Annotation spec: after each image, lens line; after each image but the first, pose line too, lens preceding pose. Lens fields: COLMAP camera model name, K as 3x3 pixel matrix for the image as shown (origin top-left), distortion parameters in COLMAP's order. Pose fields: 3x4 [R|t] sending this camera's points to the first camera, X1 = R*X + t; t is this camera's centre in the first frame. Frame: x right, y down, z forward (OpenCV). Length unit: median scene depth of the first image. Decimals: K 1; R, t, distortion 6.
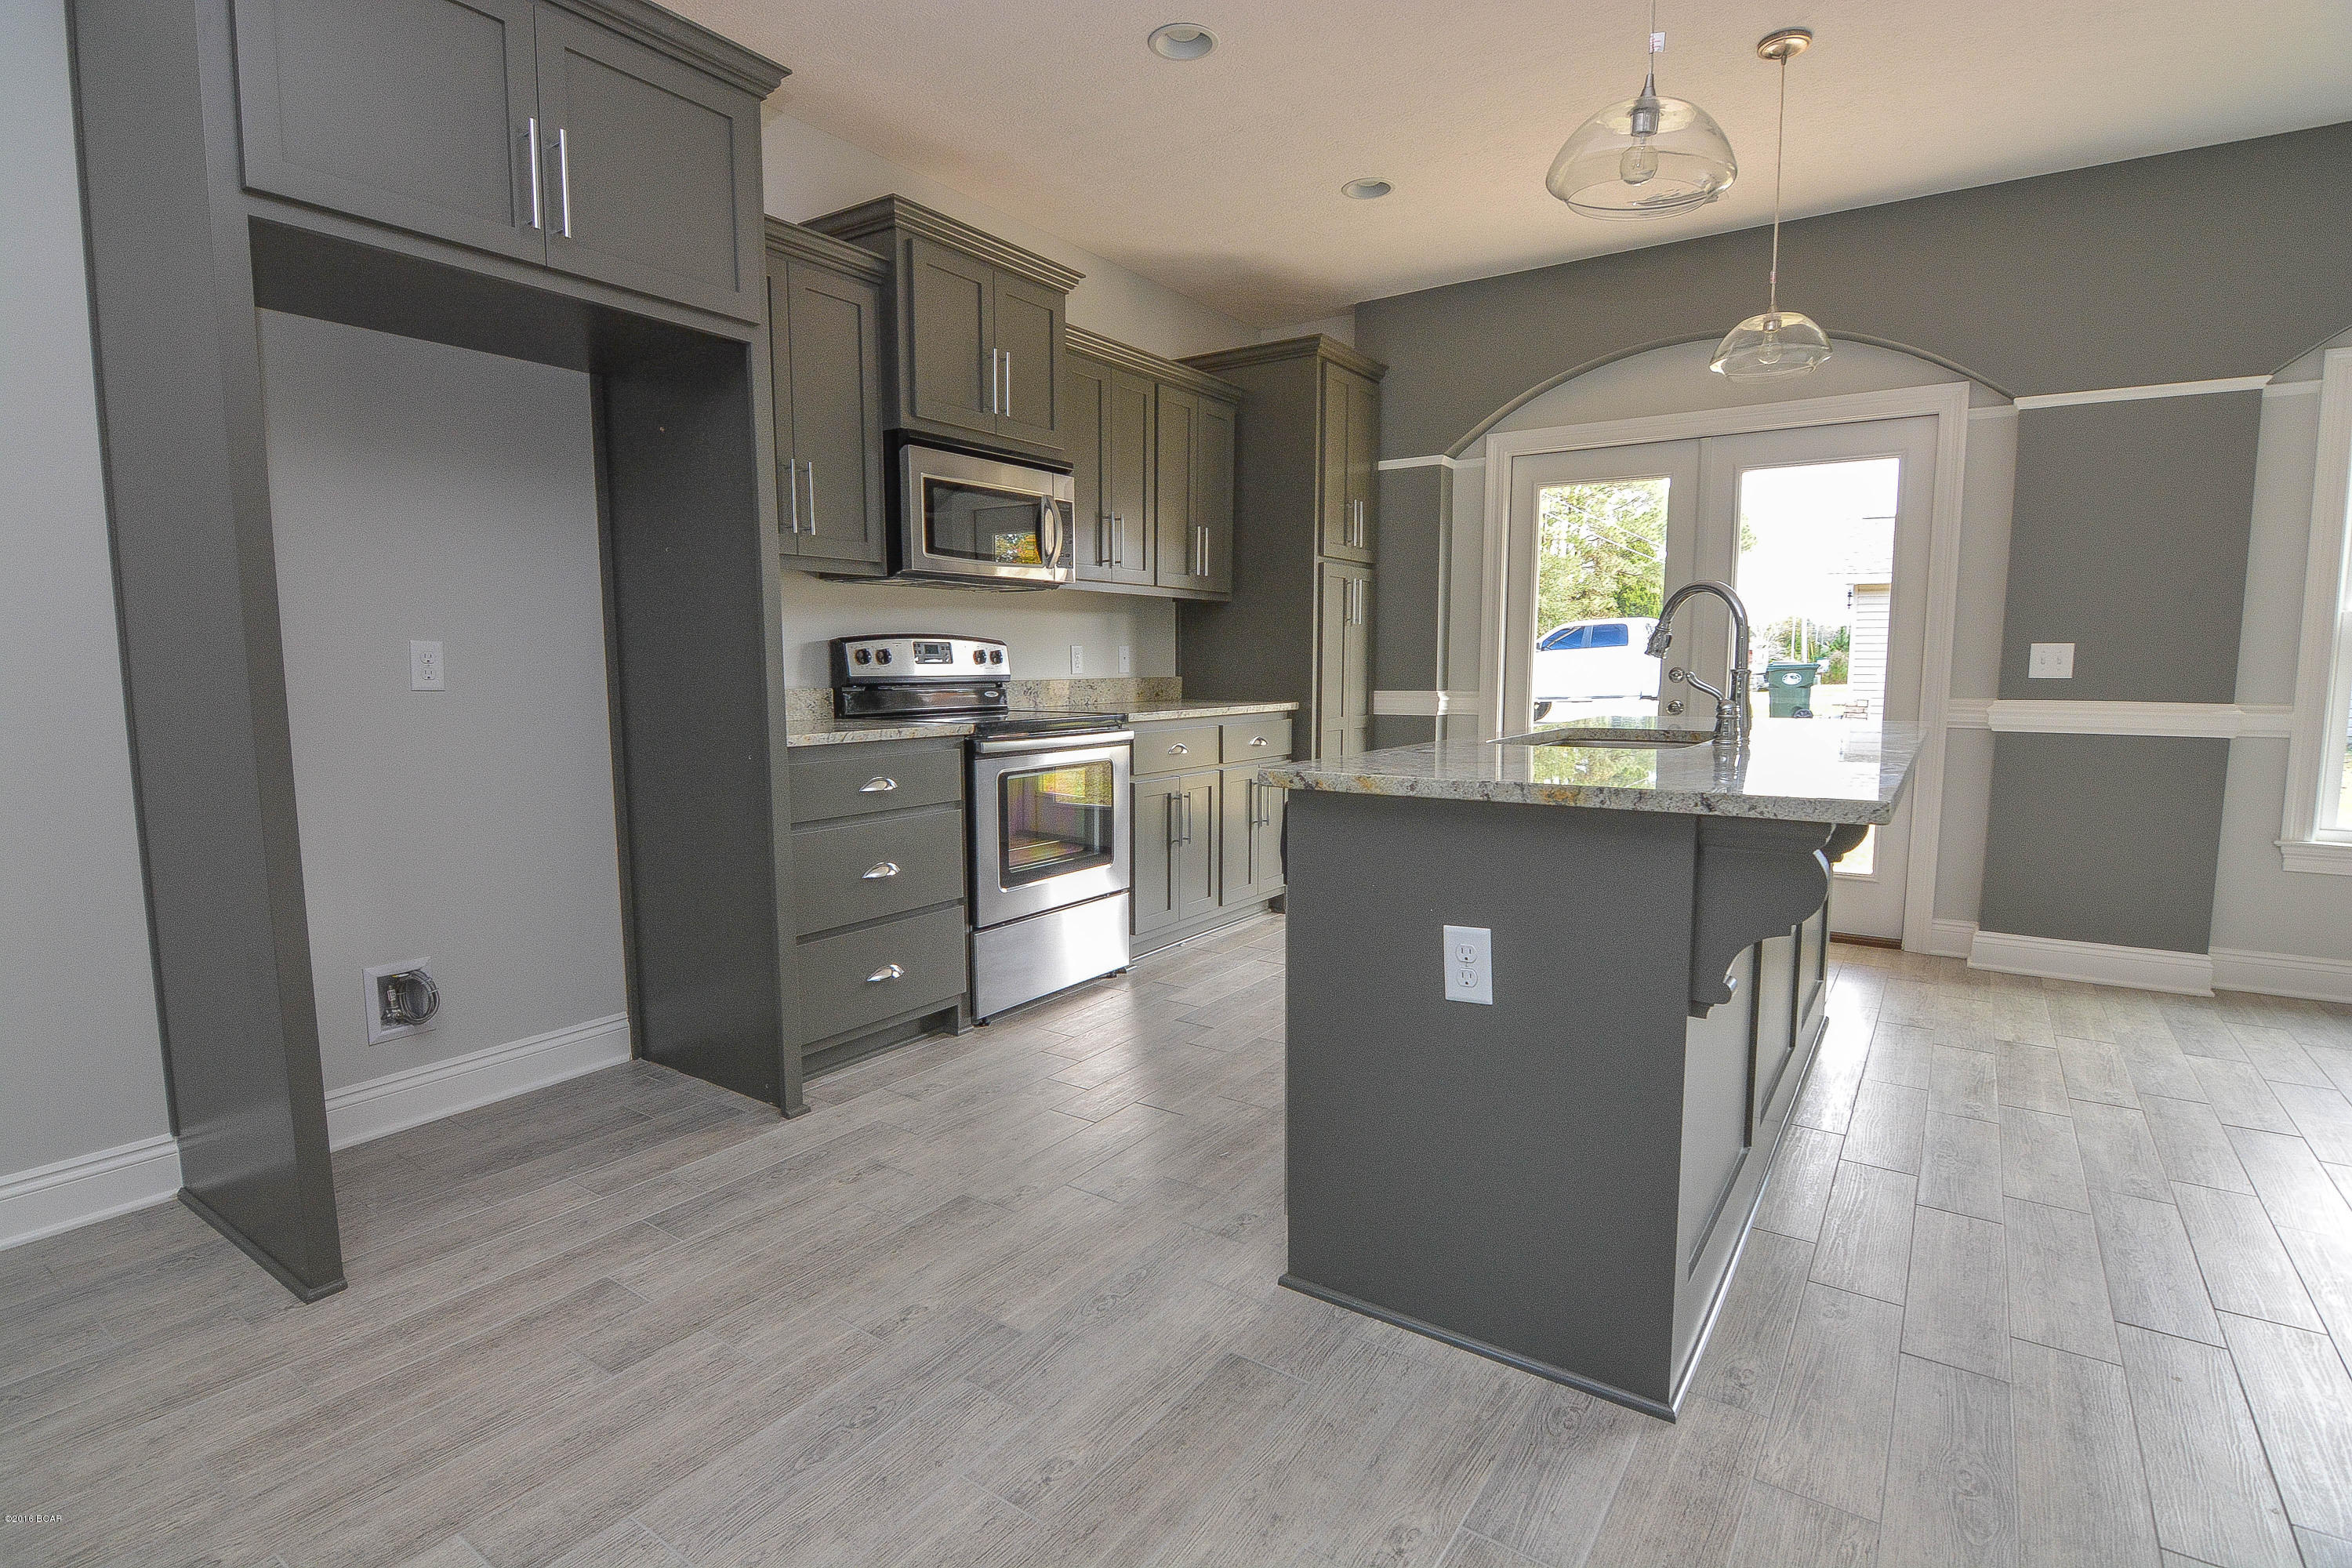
lens RADIAL K [[1141.0, 0, 1173.9], [0, 1141.0, 793.7], [0, 0, 1]] dist [-0.001505, -0.012960]
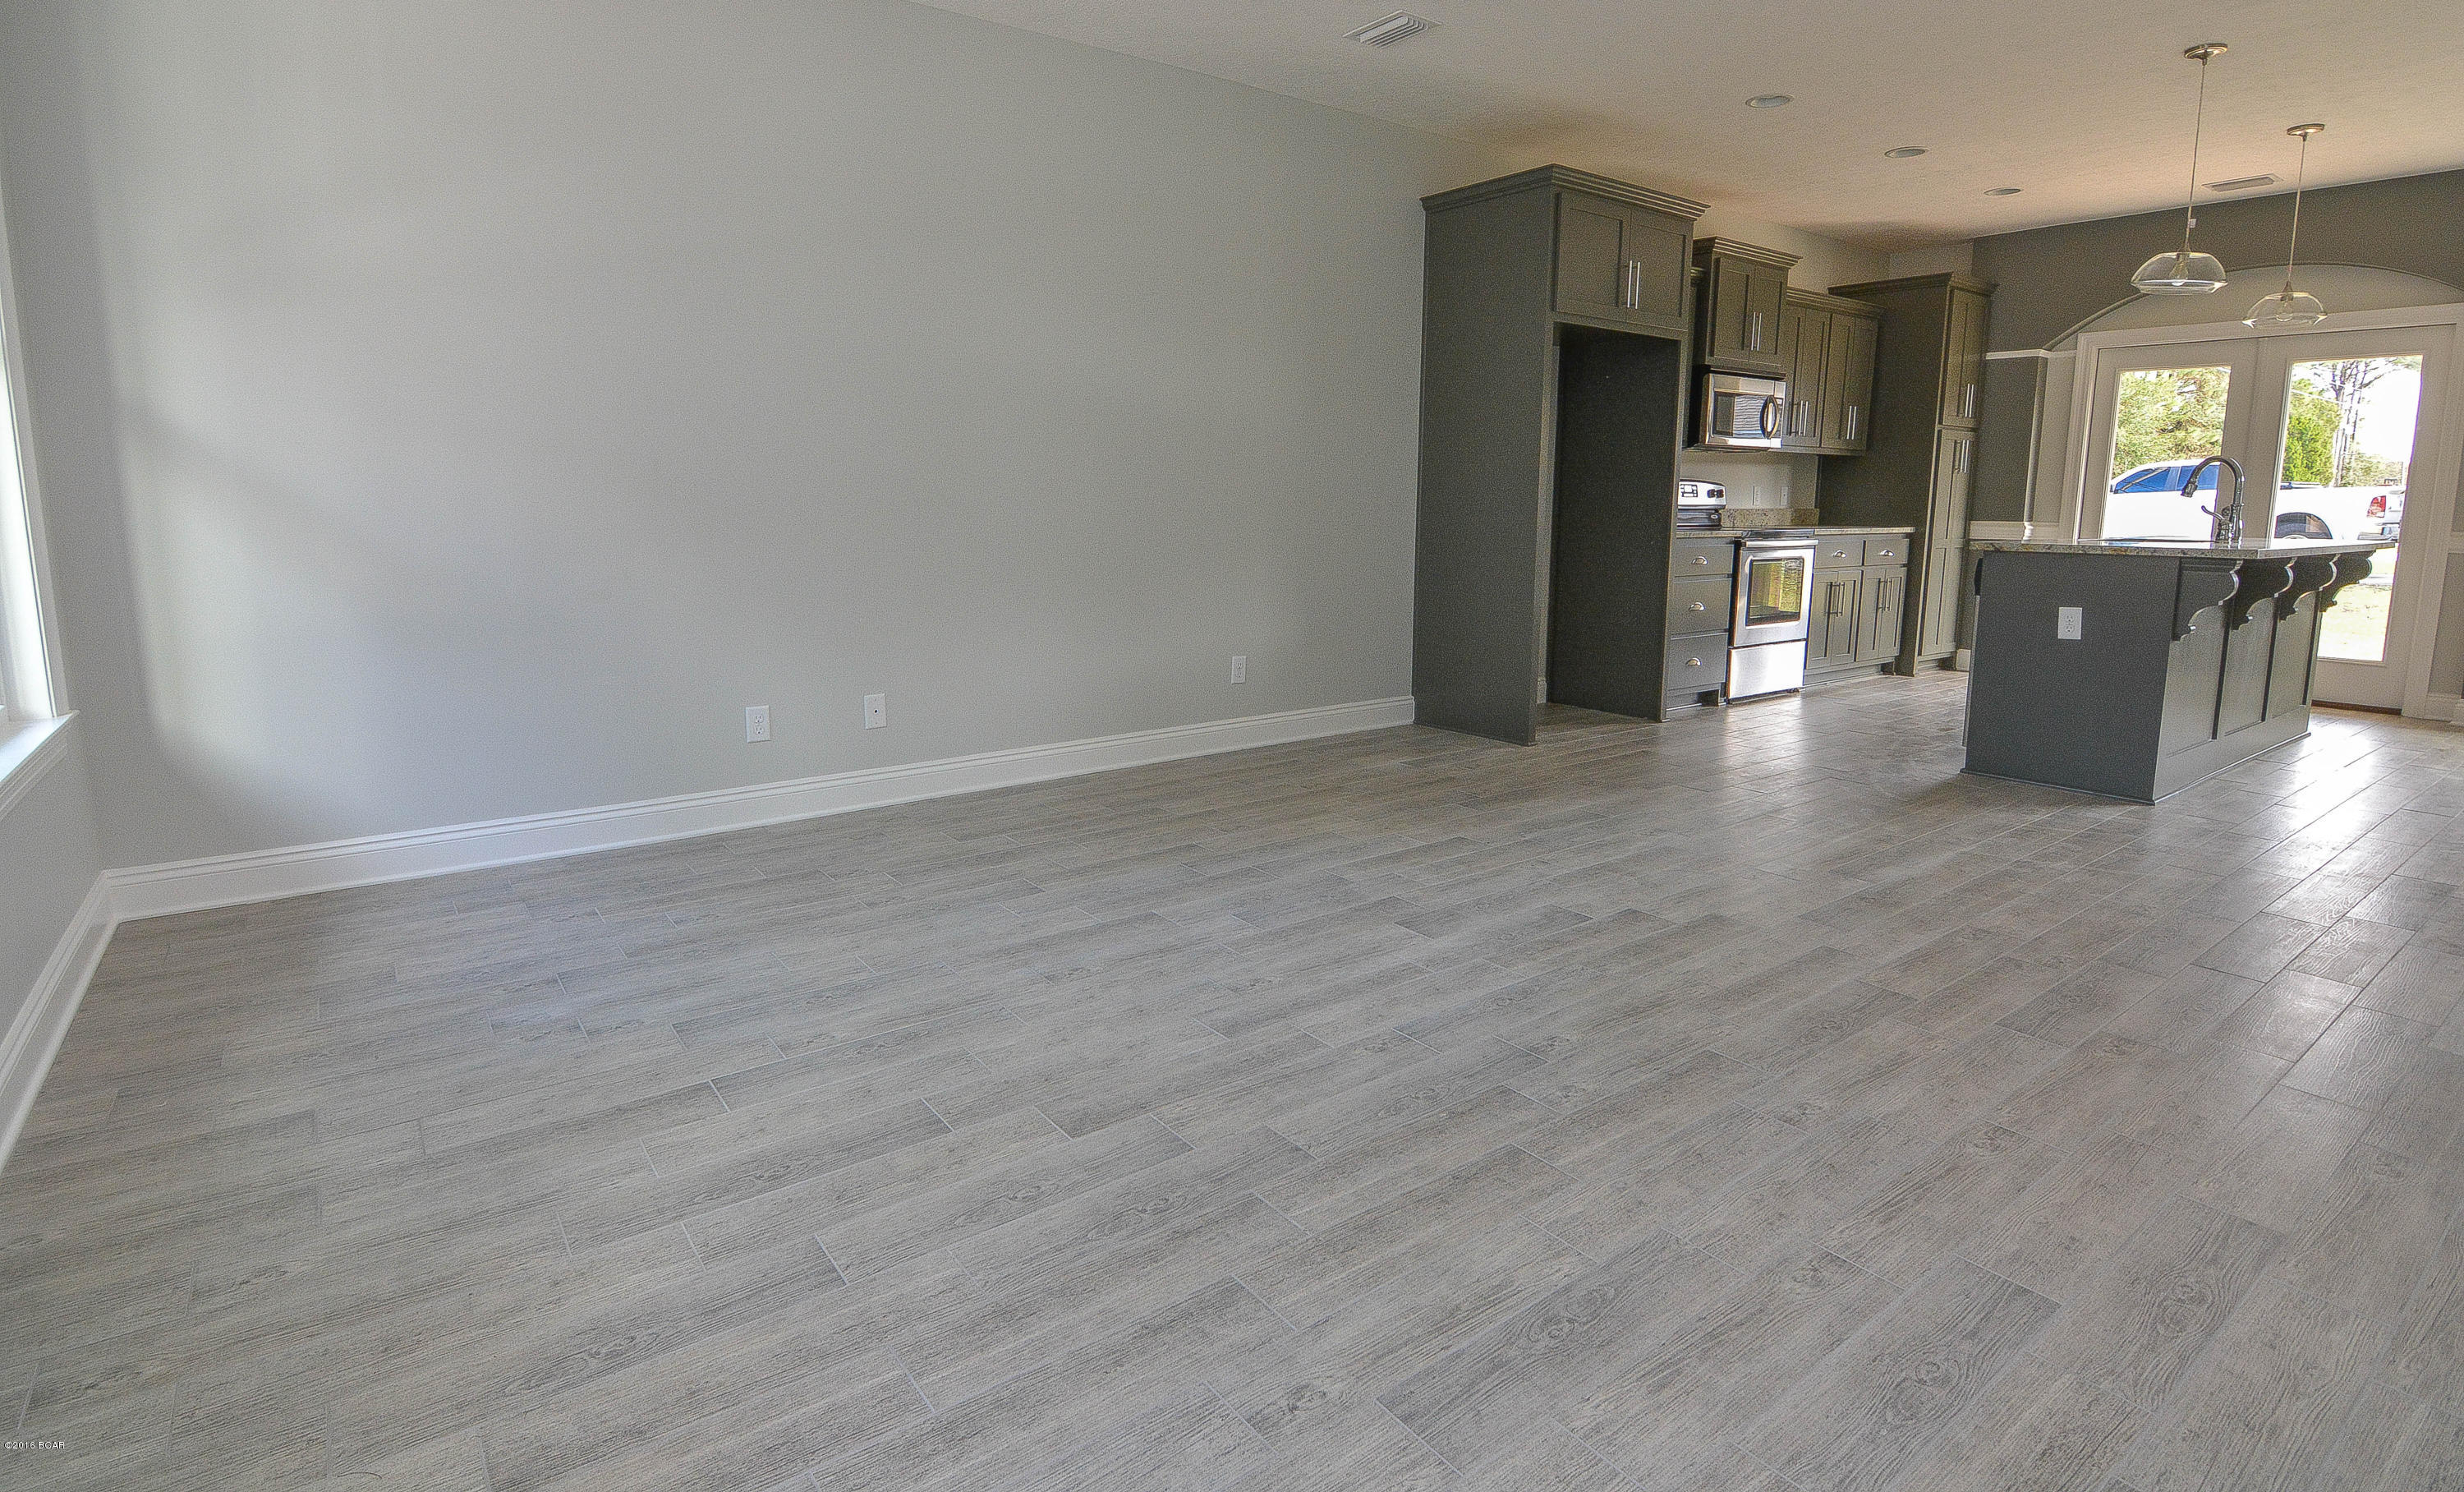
lens RADIAL K [[1209.2, 0, 1190.5], [0, 1209.2, 686.3], [0, 0, 1]] dist [-0.031286, -0.000766]
pose [[0.940409, 0.056309, -0.335350, -0.285375], [-0.043659, 0.998026, 0.045149, 0.112022], [0.337230, -0.027818, 0.941011, -0.888089]]
